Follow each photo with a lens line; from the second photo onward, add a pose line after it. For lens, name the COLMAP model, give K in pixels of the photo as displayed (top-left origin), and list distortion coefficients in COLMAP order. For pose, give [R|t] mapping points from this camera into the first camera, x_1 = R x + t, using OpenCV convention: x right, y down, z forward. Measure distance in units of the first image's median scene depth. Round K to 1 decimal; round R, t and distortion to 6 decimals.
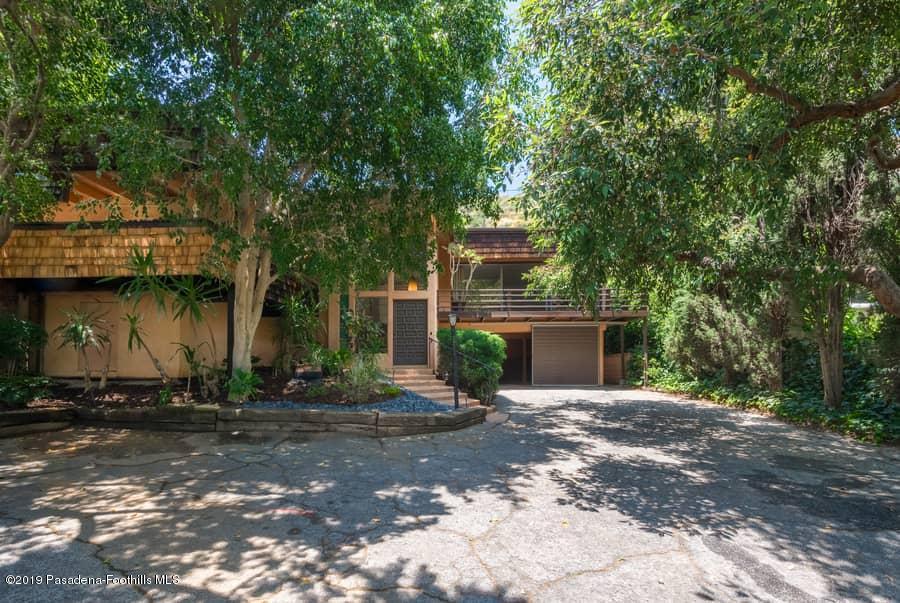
lens RADIAL K [[383.7, 0, 470.3], [0, 383.7, 344.2], [0, 0, 1]] dist [0.001719, -0.000042]
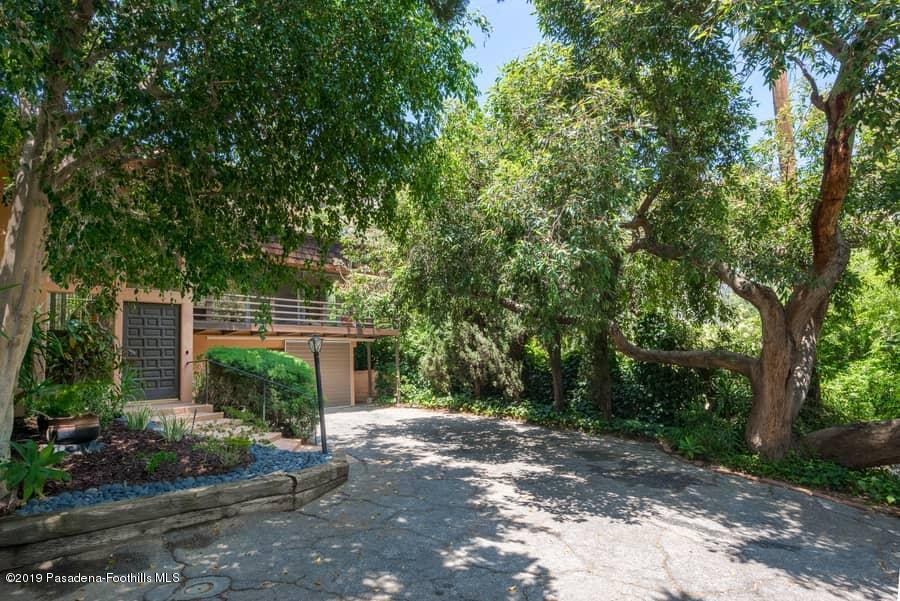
lens RADIAL K [[421.3, 0, 449.9], [0, 421.3, 316.1], [0, 0, 1]] dist [0.017383, -0.000238]
pose [[0.731129, 0.066472, 0.678993, -0.471719], [-0.006402, 0.995867, -0.090600, -0.044861], [-0.682209, 0.061894, 0.728532, 0.133840]]
